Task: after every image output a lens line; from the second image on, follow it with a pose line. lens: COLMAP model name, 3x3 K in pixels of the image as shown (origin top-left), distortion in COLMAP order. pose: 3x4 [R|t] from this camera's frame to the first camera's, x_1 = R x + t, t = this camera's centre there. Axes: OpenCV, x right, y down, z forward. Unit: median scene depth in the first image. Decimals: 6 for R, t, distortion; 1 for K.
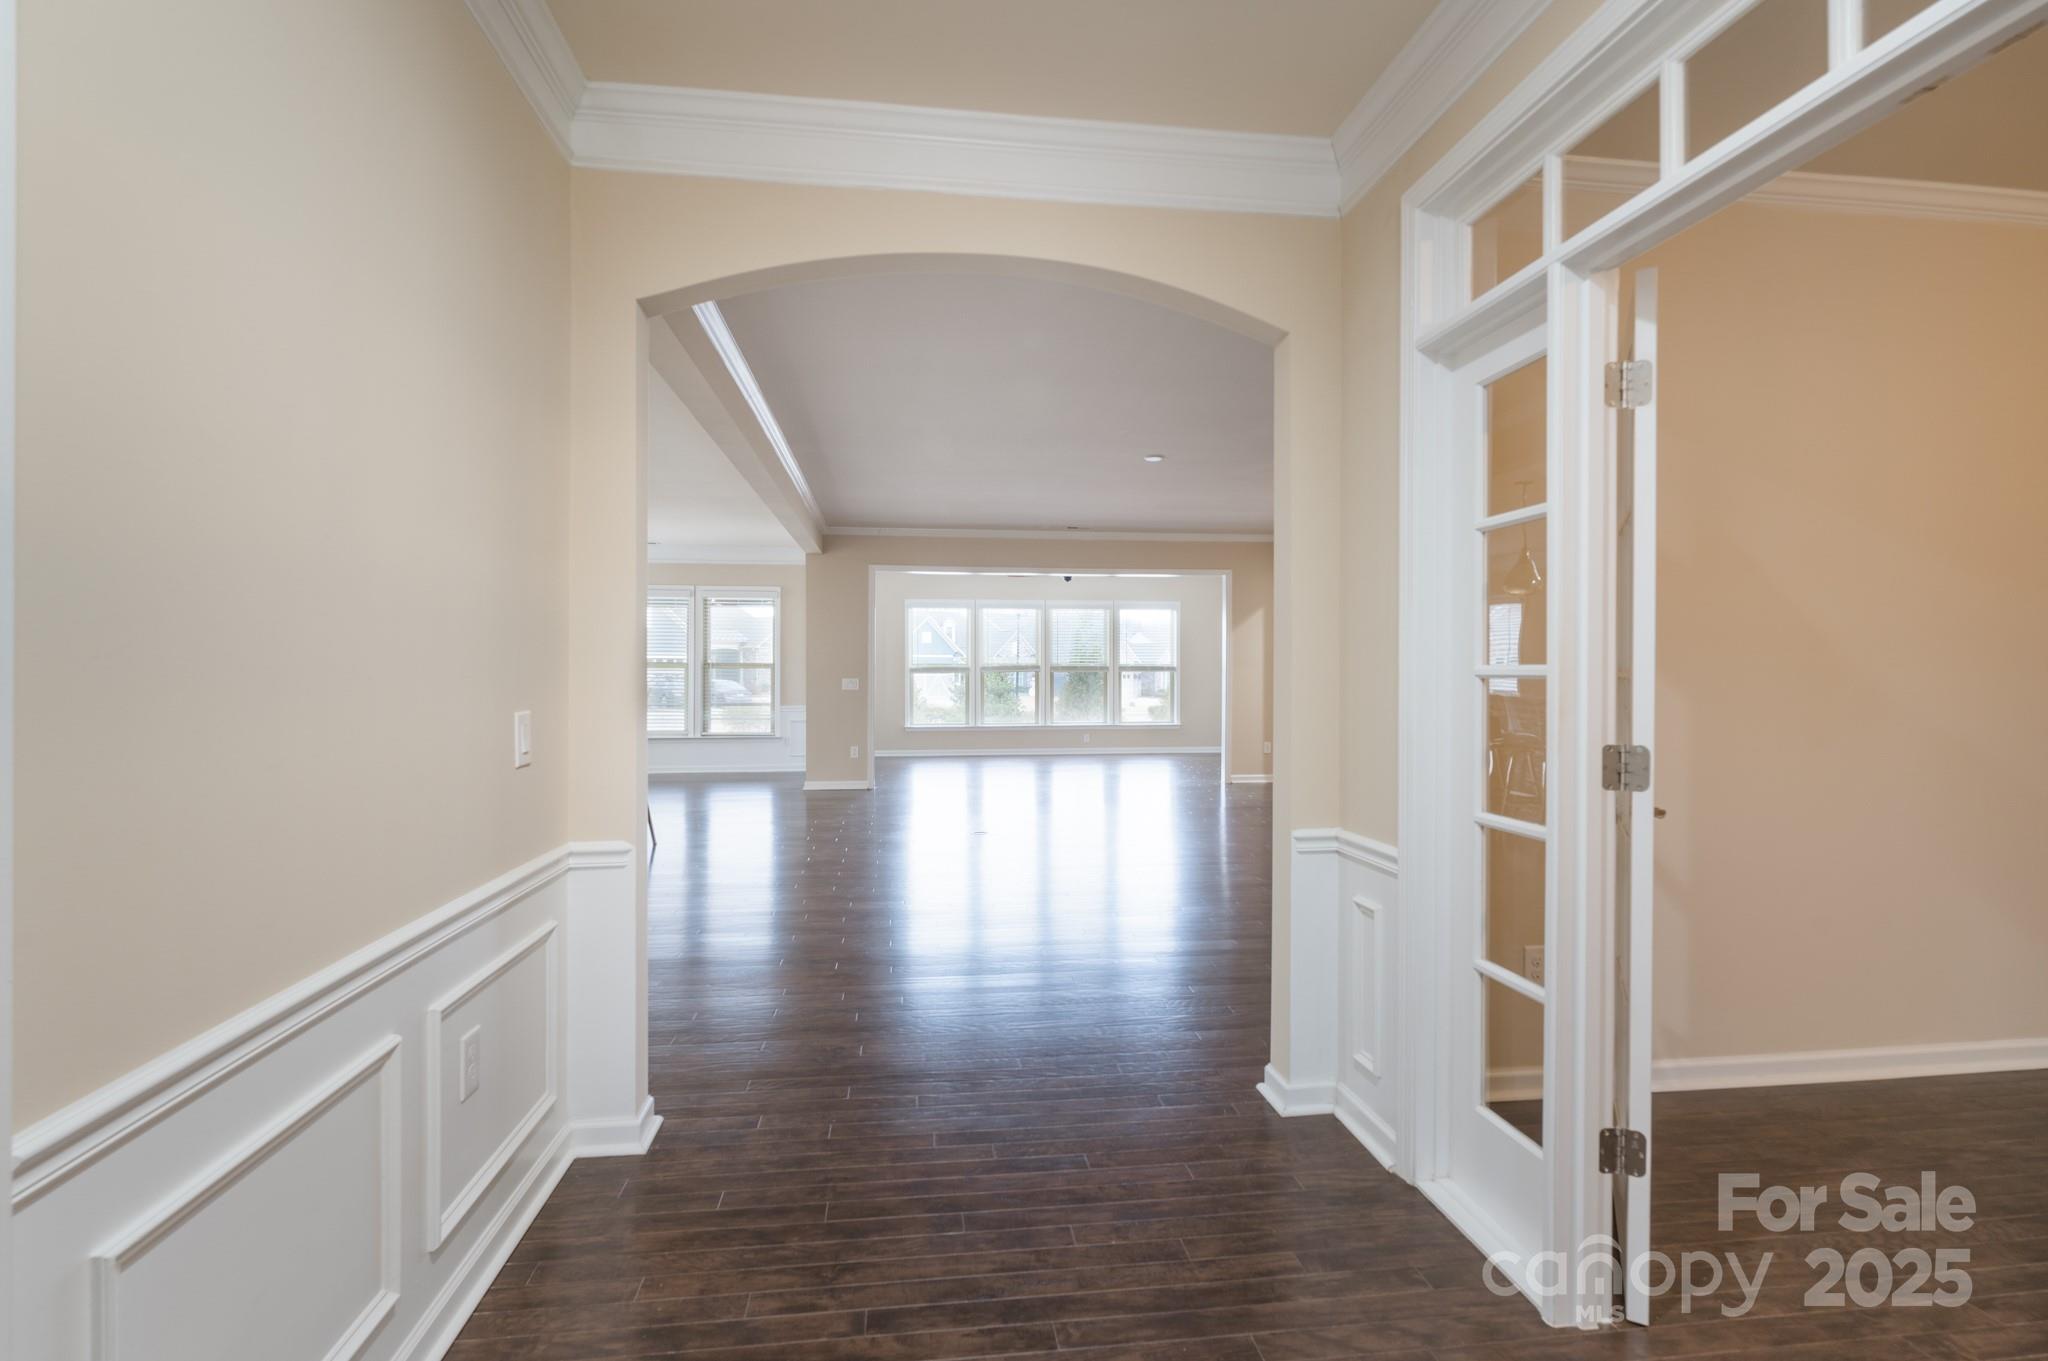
lens RADIAL K [[933.0, 0, 1033.9], [0, 933.0, 672.2], [0, 0, 1]] dist [-0.003689, 0.000545]
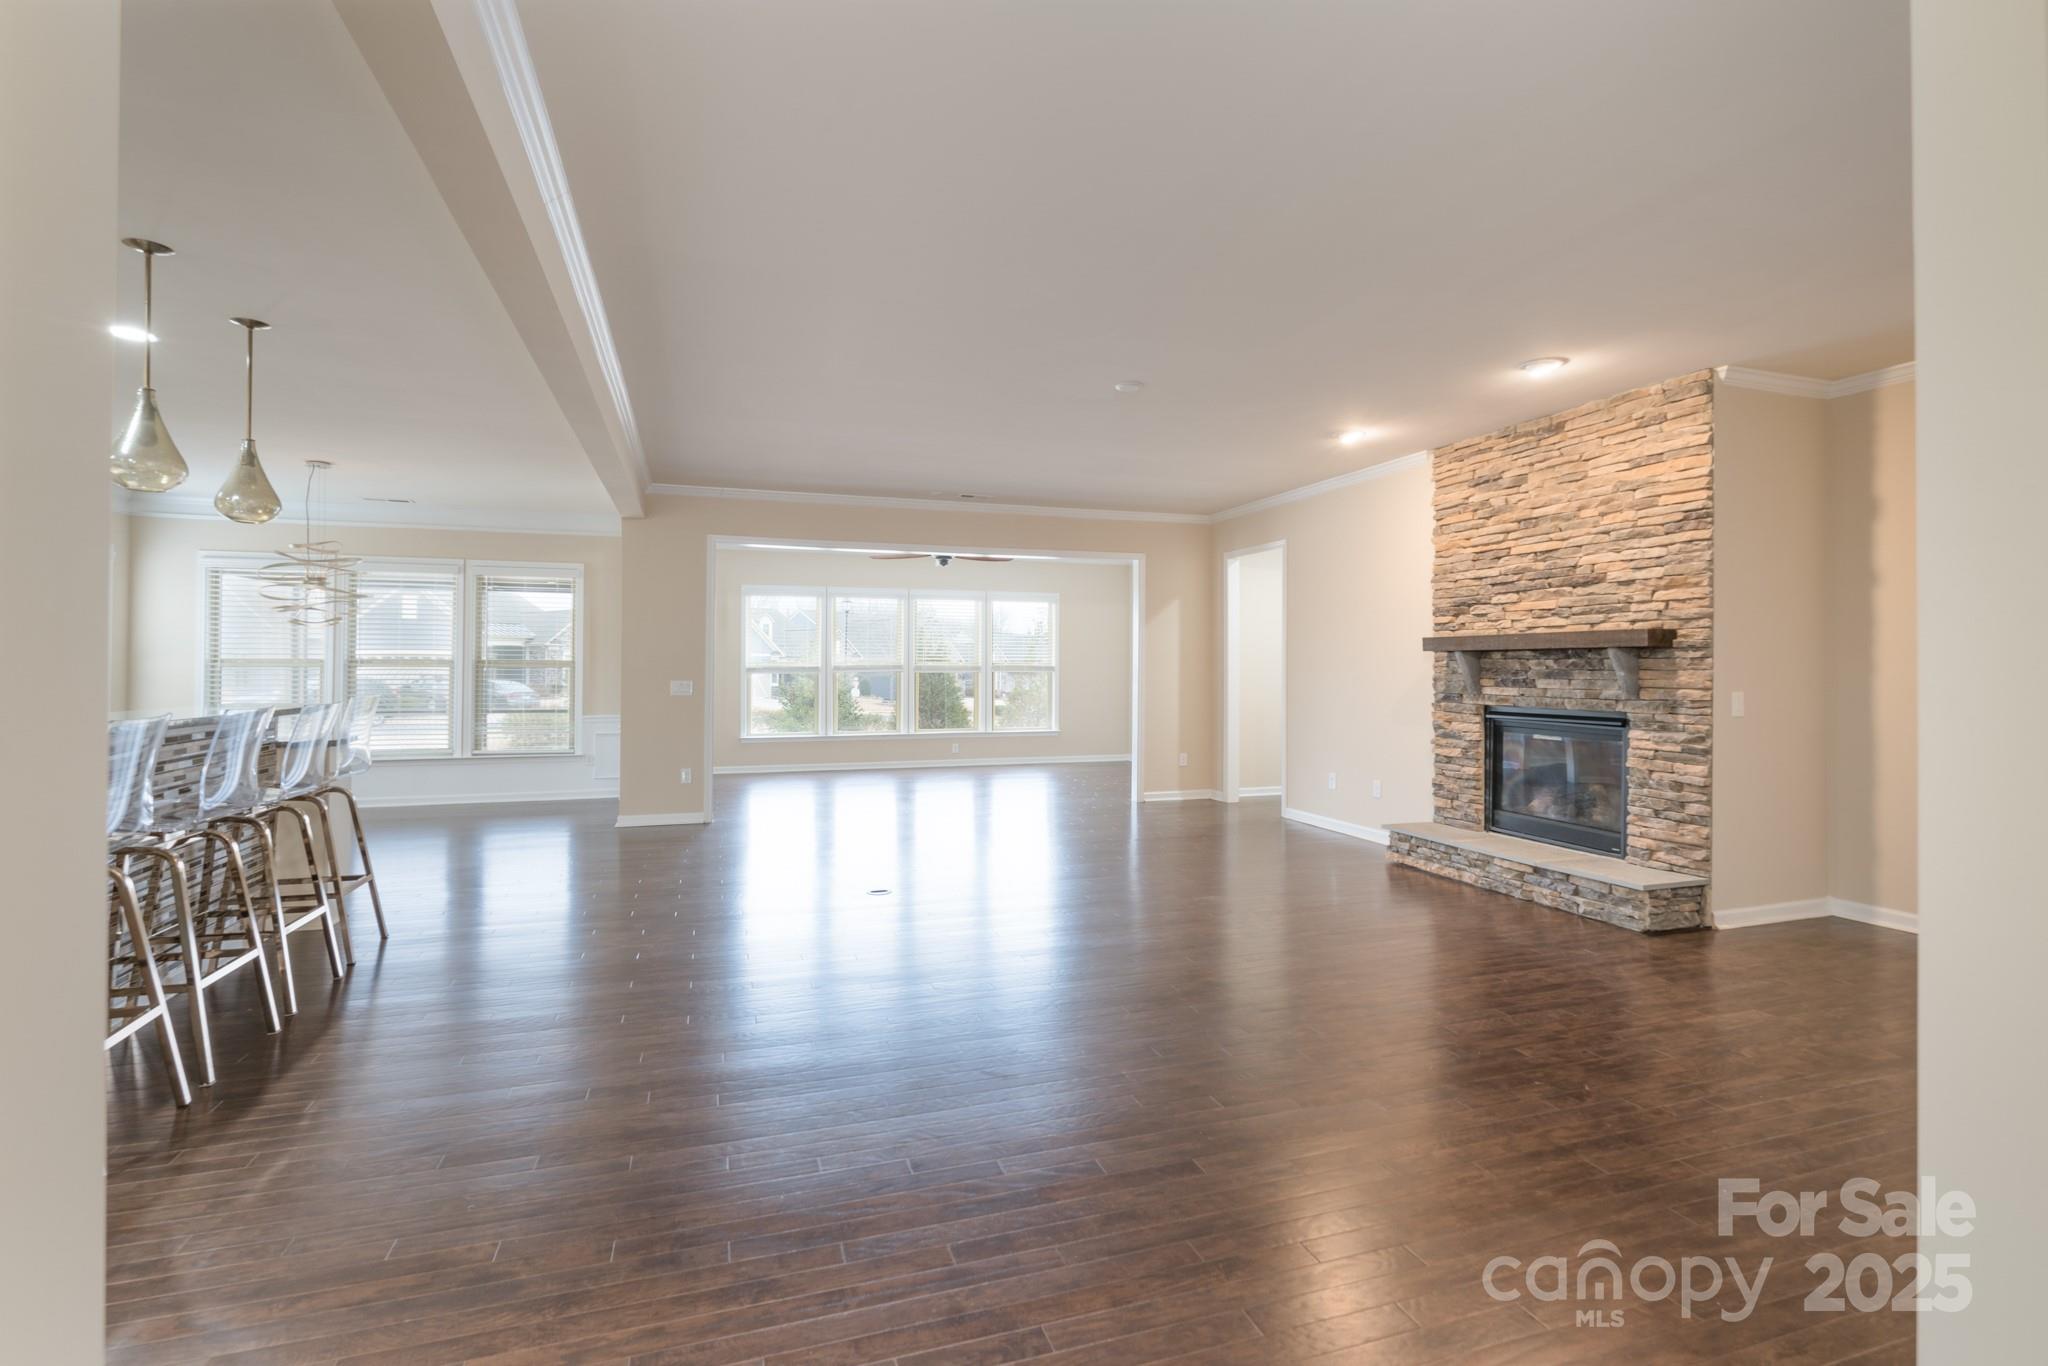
lens RADIAL K [[933.0, 0, 1008.8], [0, 933.0, 654.9], [0, 0, 1]] dist [-0.003689, 0.000545]
pose [[0.984832, 0.003506, 0.173475, -0.050738], [-0.000244, 0.999823, -0.018824, 0.000056], [-0.173510, 0.018496, 0.984658, 0.152329]]
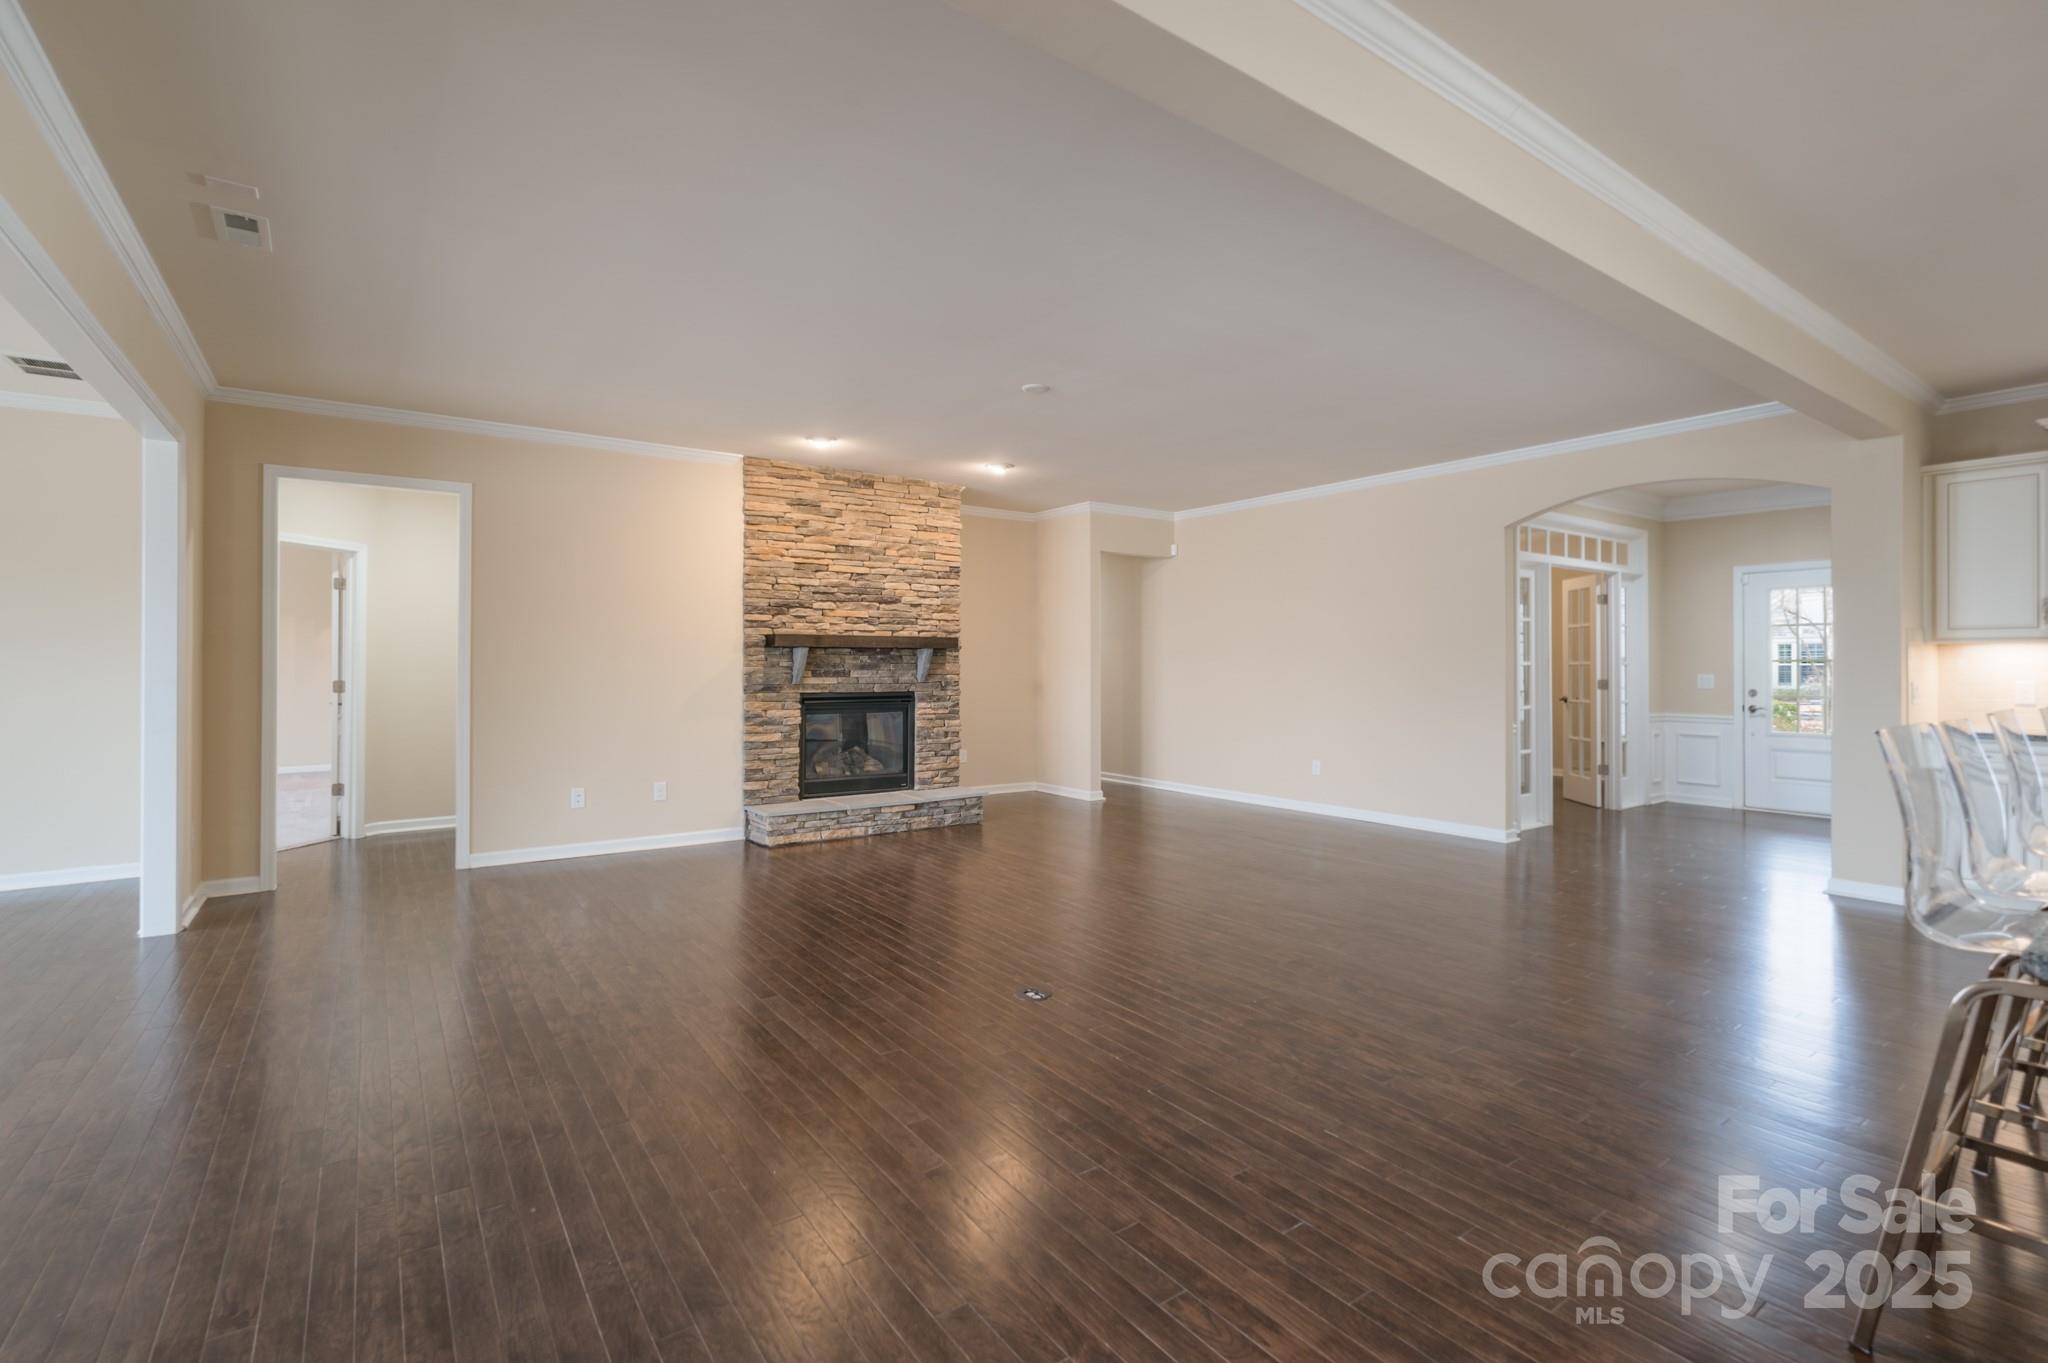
lens RADIAL K [[933.0, 0, 1015.7], [0, 933.0, 655.8], [0, 0, 1]] dist [-0.003689, 0.000545]
pose [[-0.458458, 0.010608, 0.888653, -0.202388], [0.006450, 0.999942, -0.008609, -0.000116], [-0.888693, 0.001785, -0.458499, 0.516605]]
